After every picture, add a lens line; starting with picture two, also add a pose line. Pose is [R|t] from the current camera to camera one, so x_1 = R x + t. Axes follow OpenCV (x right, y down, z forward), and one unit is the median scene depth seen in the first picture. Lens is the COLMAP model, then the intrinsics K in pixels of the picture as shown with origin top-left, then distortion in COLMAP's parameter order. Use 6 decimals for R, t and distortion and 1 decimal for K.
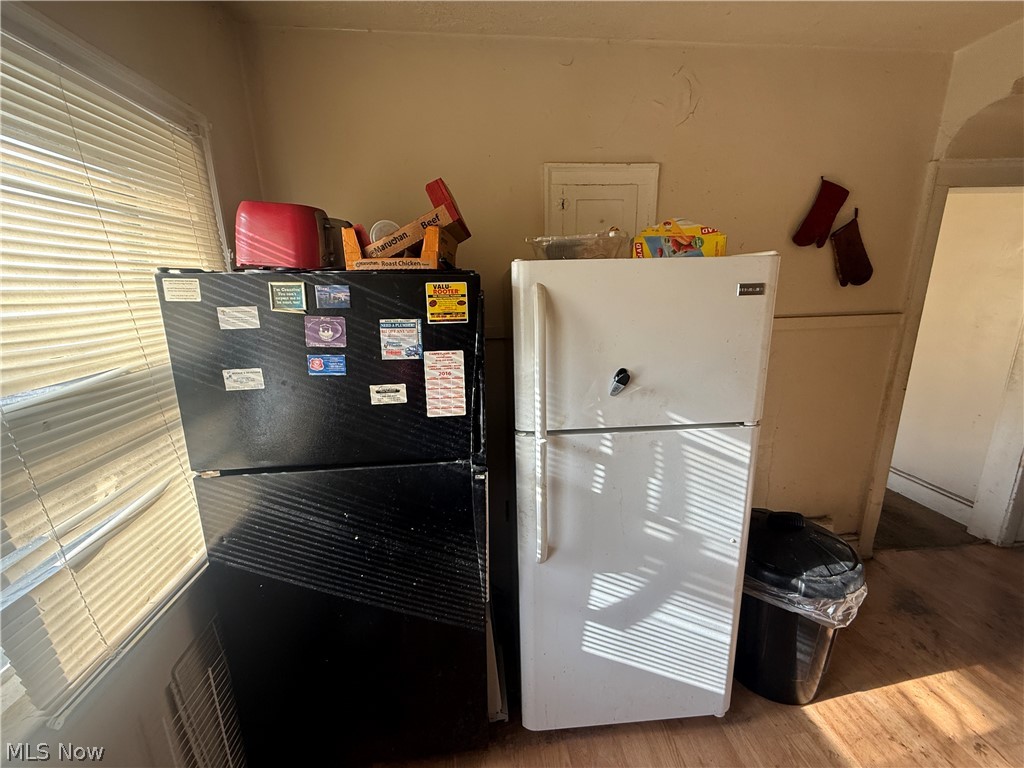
lens RADIAL K [[406.8, 0, 509.6], [0, 406.8, 382.3], [0, 0, 1]] dist [-0.000663, 0.000975]
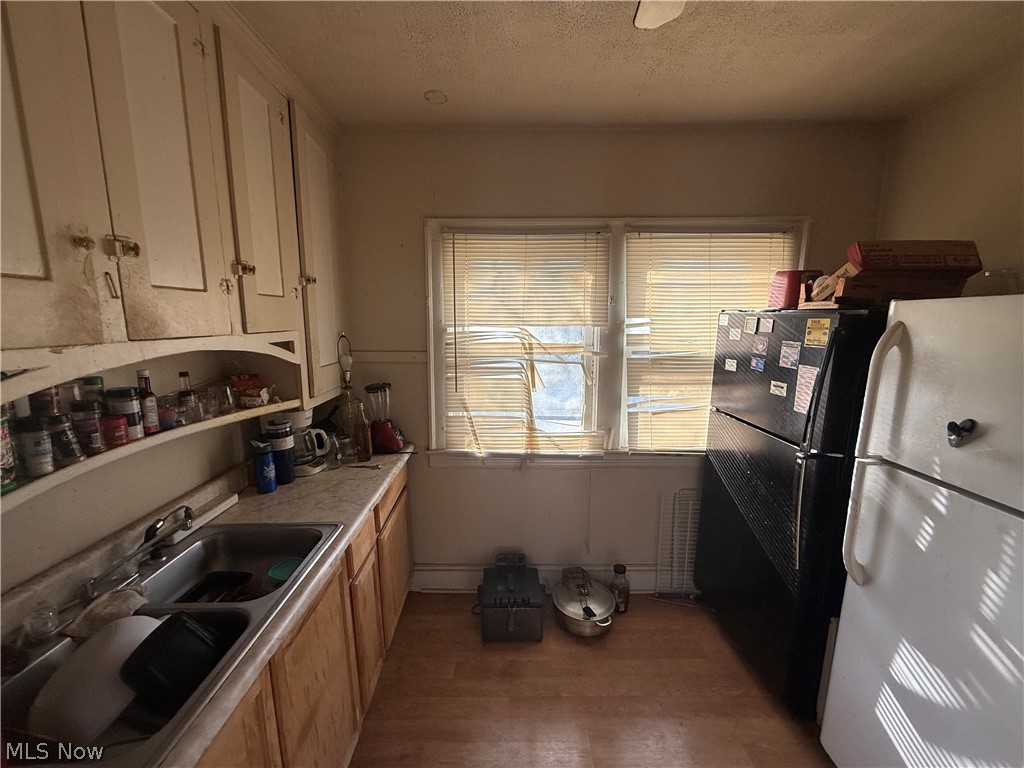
lens RADIAL K [[406.8, 0, 510.8], [0, 406.8, 388.5], [0, 0, 1]] dist [-0.000663, 0.000975]
pose [[-0.092761, 0.186860, -0.977997, 1.150394], [-0.226740, 0.952461, 0.203486, -0.048283], [0.969528, 0.240626, -0.045983, 0.066013]]
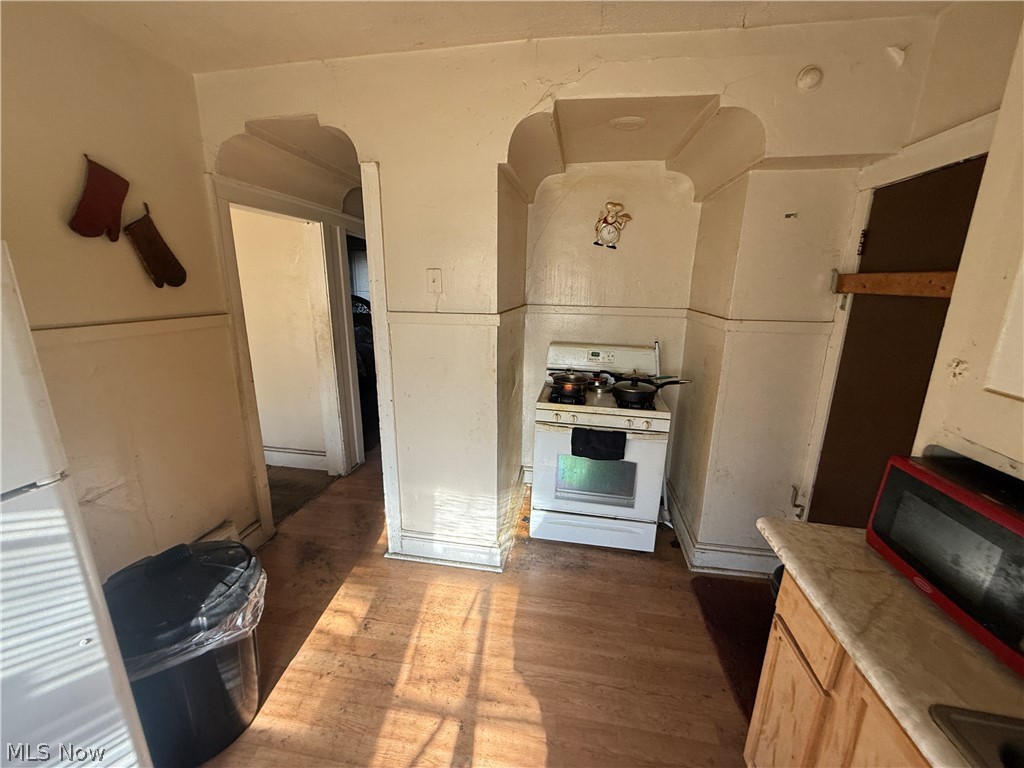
lens RADIAL K [[406.8, 0, 511.5], [0, 406.8, 382.2], [0, 0, 1]] dist [-0.000663, 0.000975]
pose [[0.251349, -0.203102, 0.946347, 0.145720], [0.208893, 0.966077, 0.151854, -0.001420], [-0.945086, 0.159516, 0.285249, 0.019065]]
